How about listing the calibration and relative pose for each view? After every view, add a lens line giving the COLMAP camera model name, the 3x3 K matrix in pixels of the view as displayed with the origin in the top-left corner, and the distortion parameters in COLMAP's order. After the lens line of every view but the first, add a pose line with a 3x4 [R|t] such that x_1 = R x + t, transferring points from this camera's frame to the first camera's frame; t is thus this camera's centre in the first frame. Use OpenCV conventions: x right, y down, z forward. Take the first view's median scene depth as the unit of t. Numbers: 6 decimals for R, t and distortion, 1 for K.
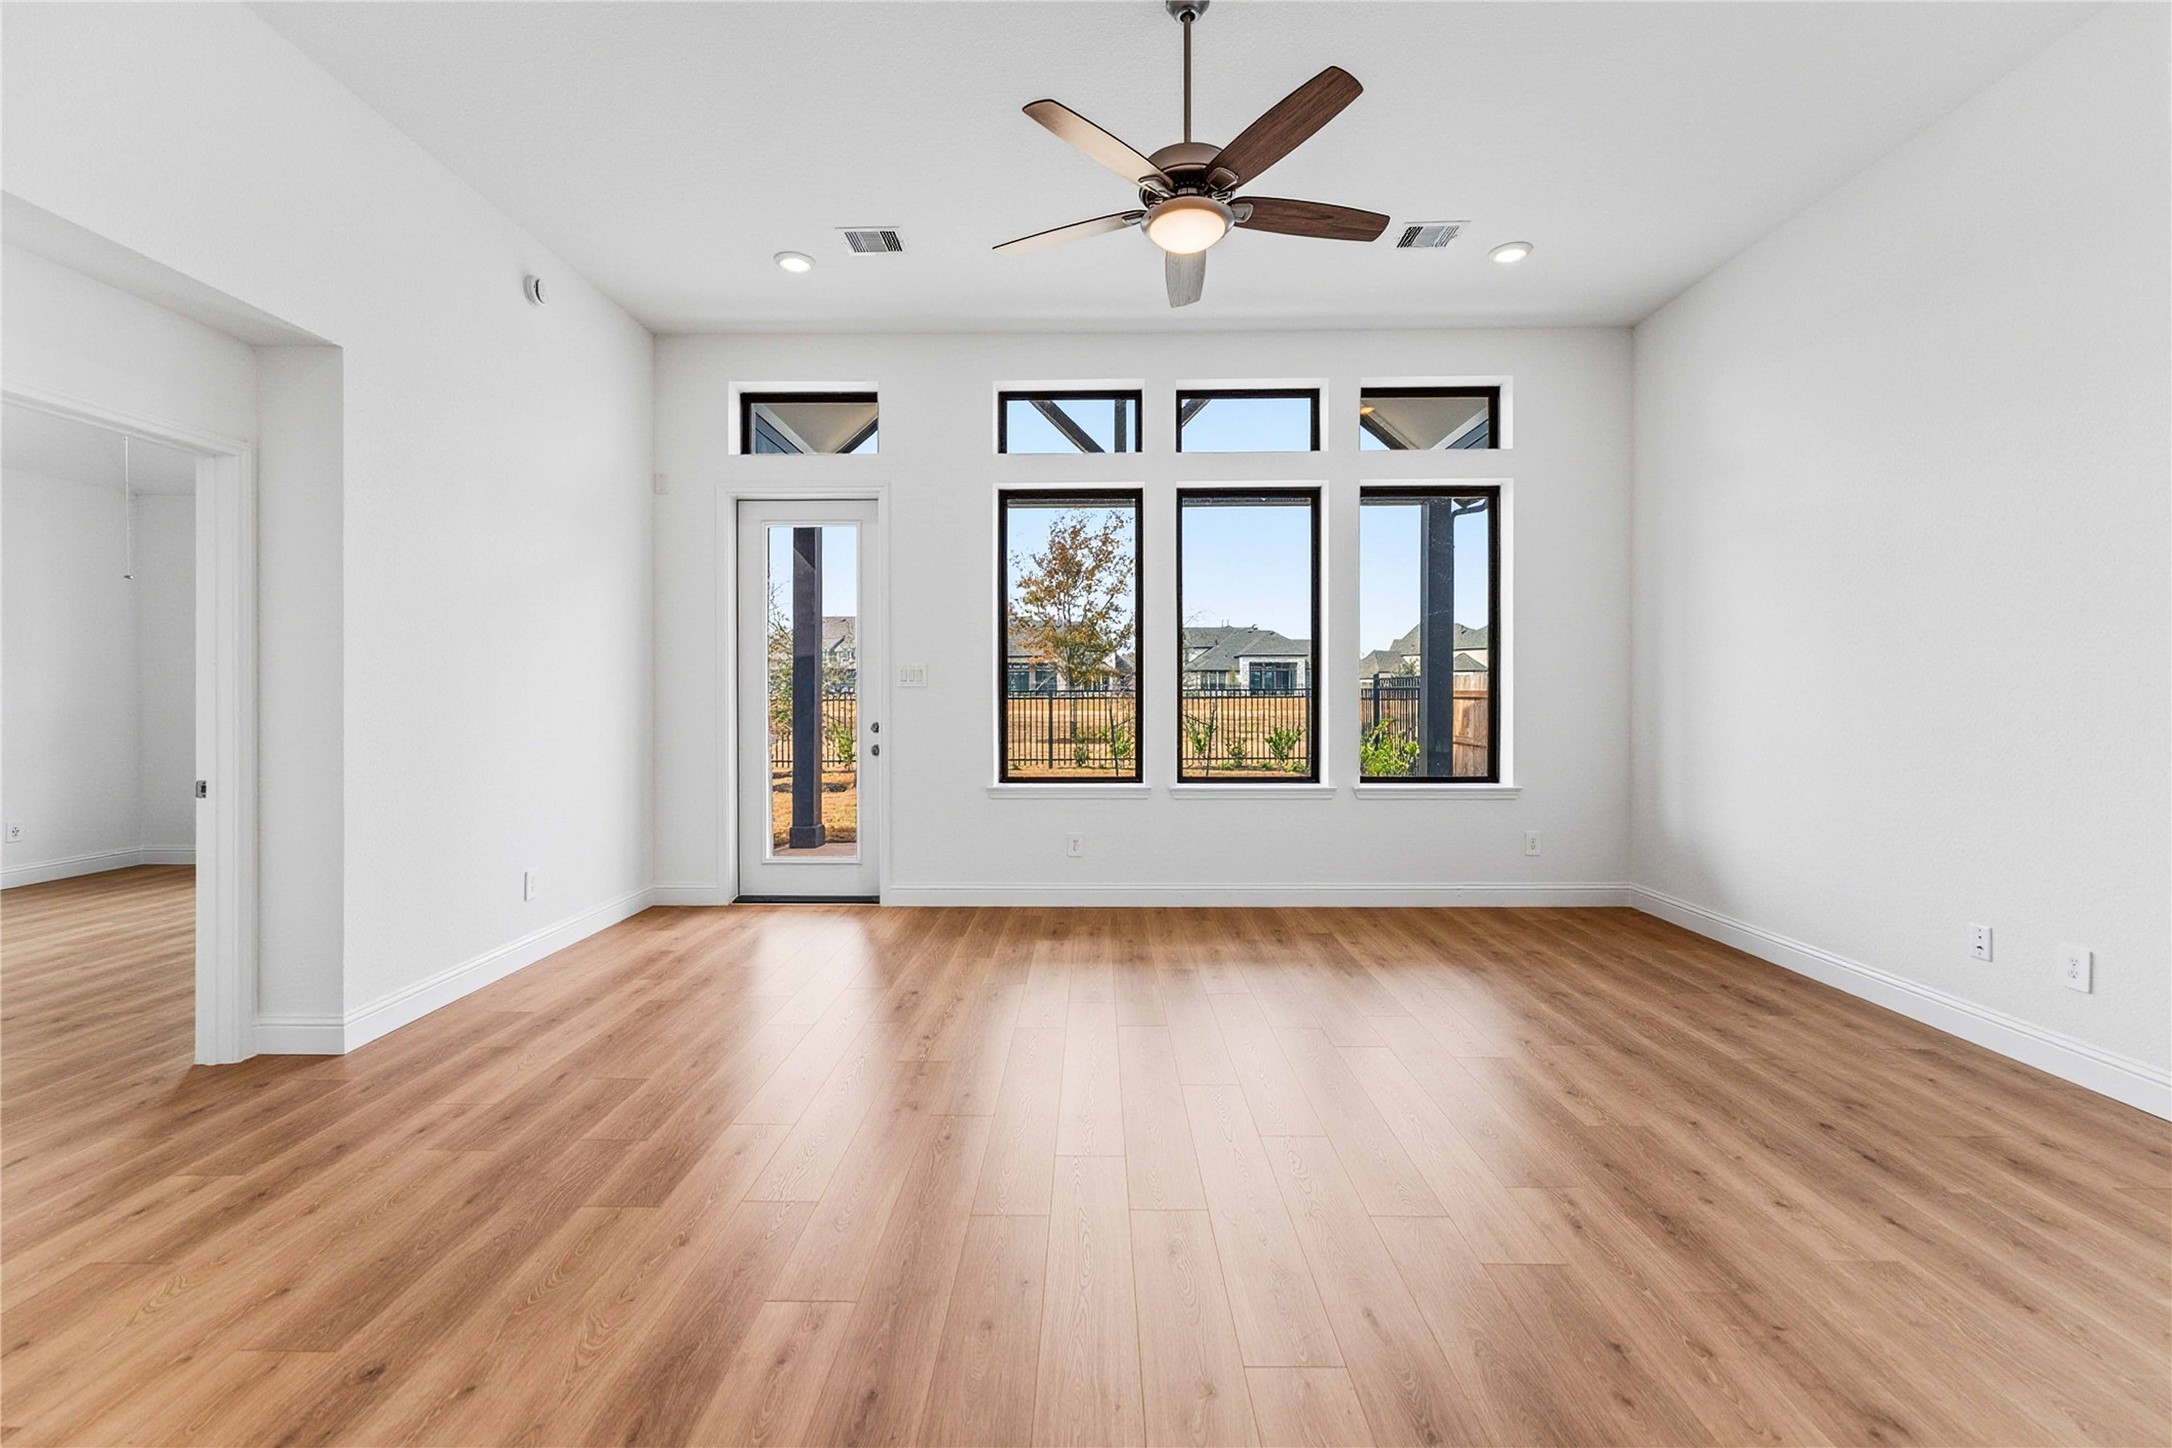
lens RADIAL K [[895.7, 0, 1075.1], [0, 895.7, 714.8], [0, 0, 1]] dist [0.000624, 0.000136]
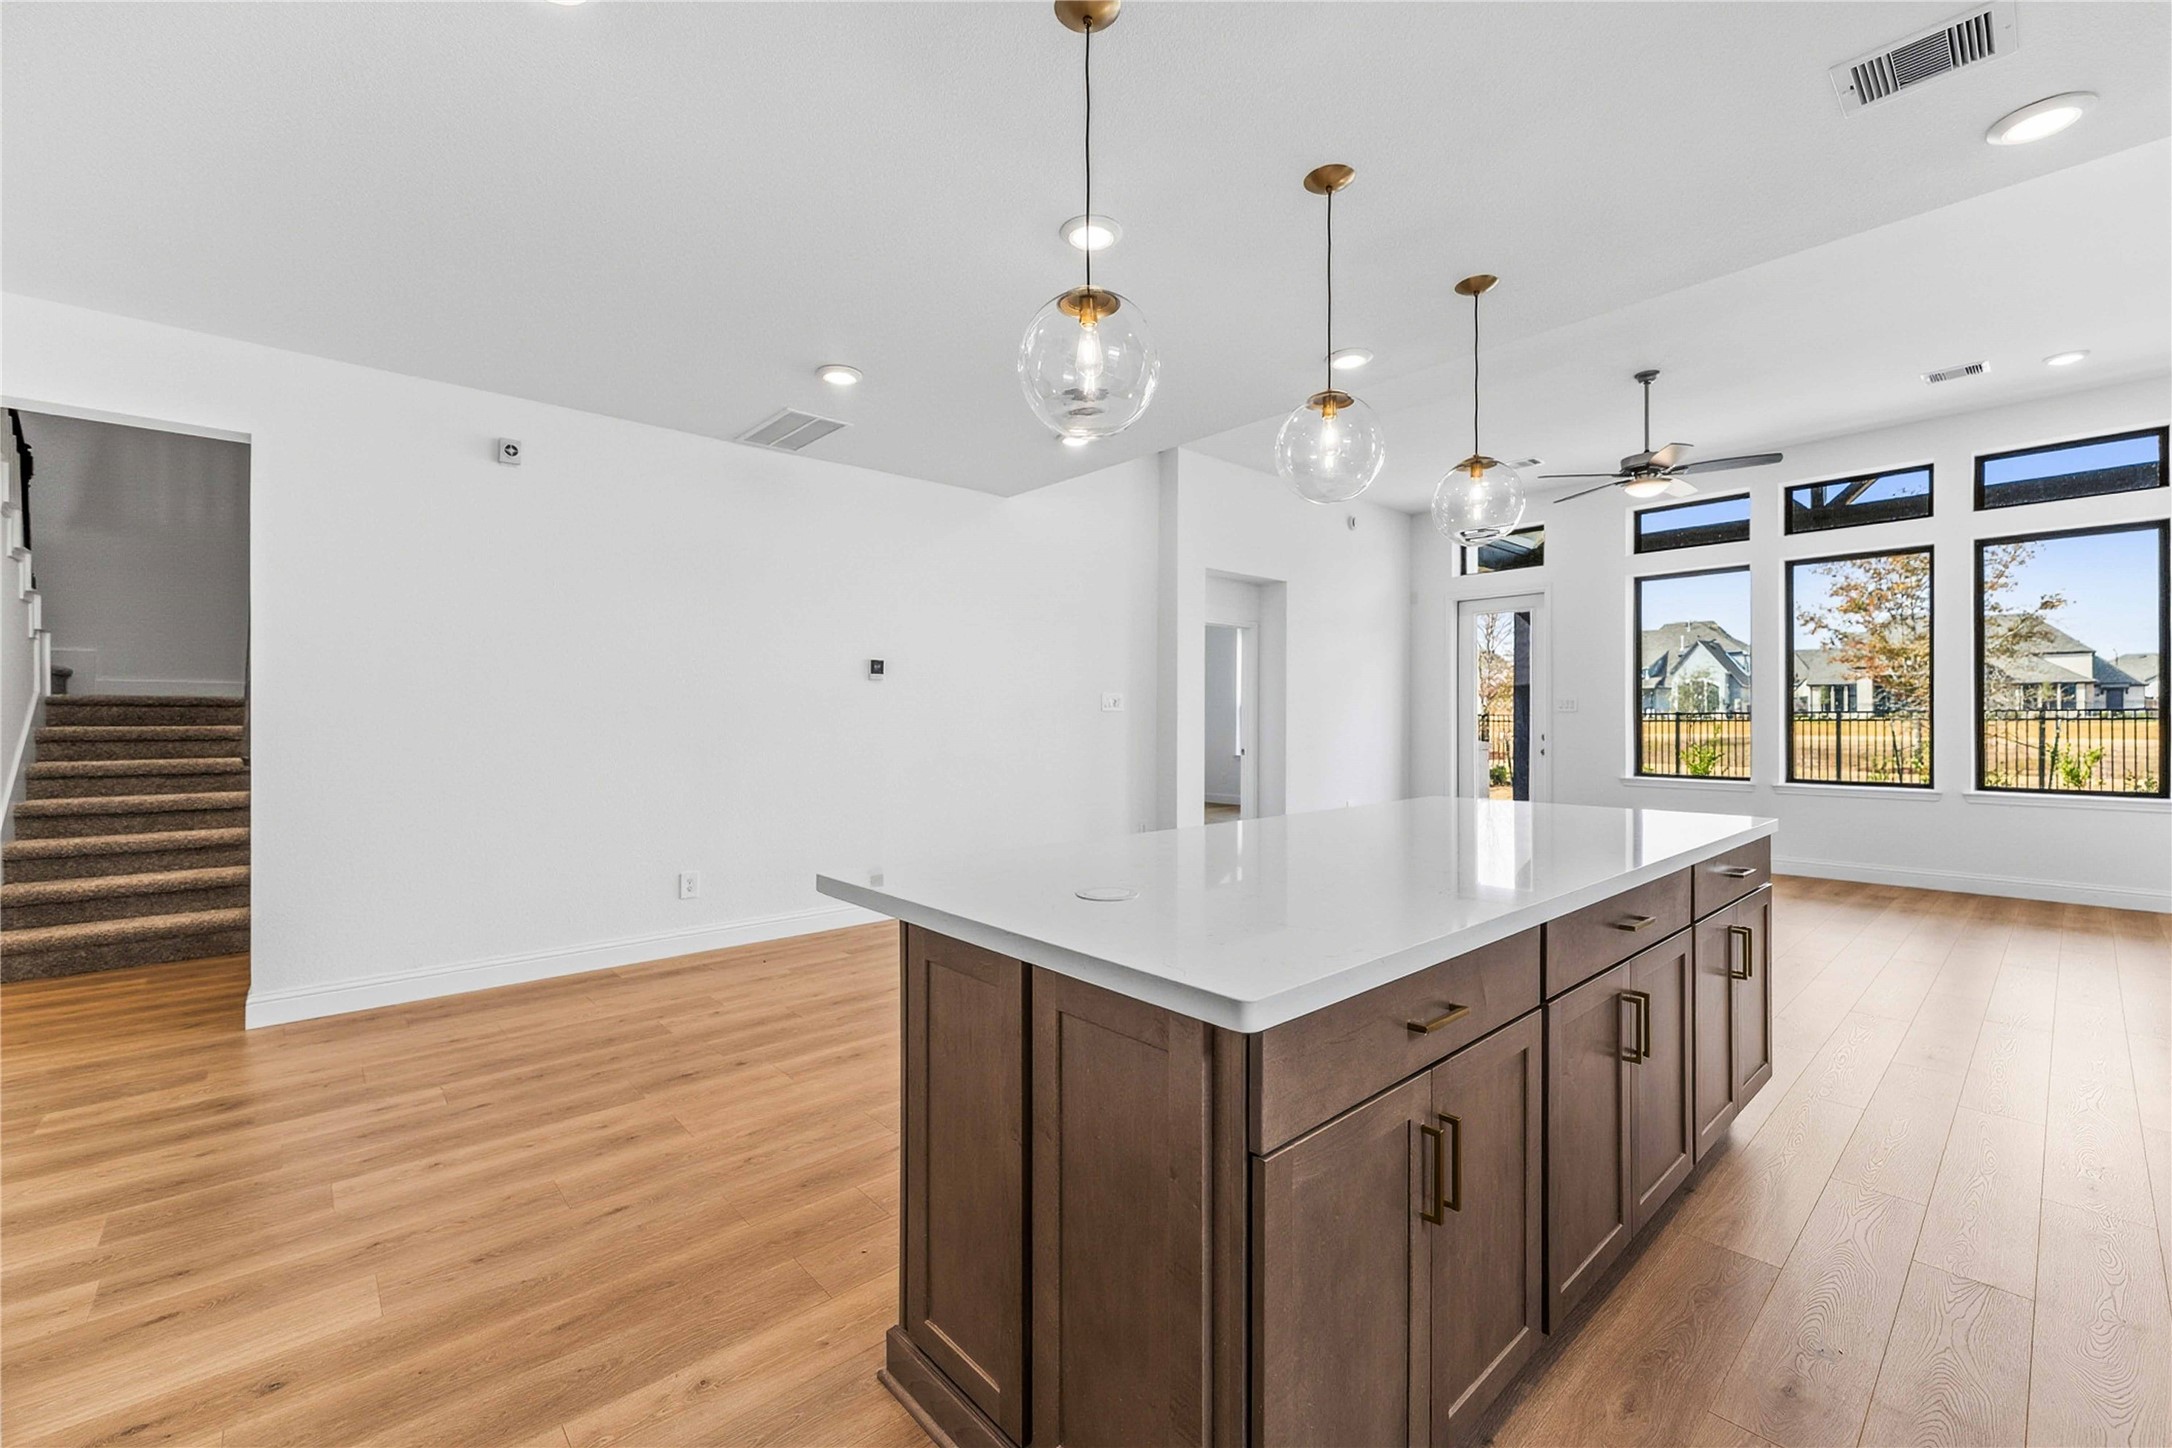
lens RADIAL K [[895.7, 0, 1075.1], [0, 895.7, 714.8], [0, 0, 1]] dist [0.000624, 0.000136]
pose [[0.672657, -0.005104, -0.739937, 0.336110], [-0.013097, 0.999737, -0.018803, 0.012671], [0.739838, 0.022339, 0.672414, -0.580390]]
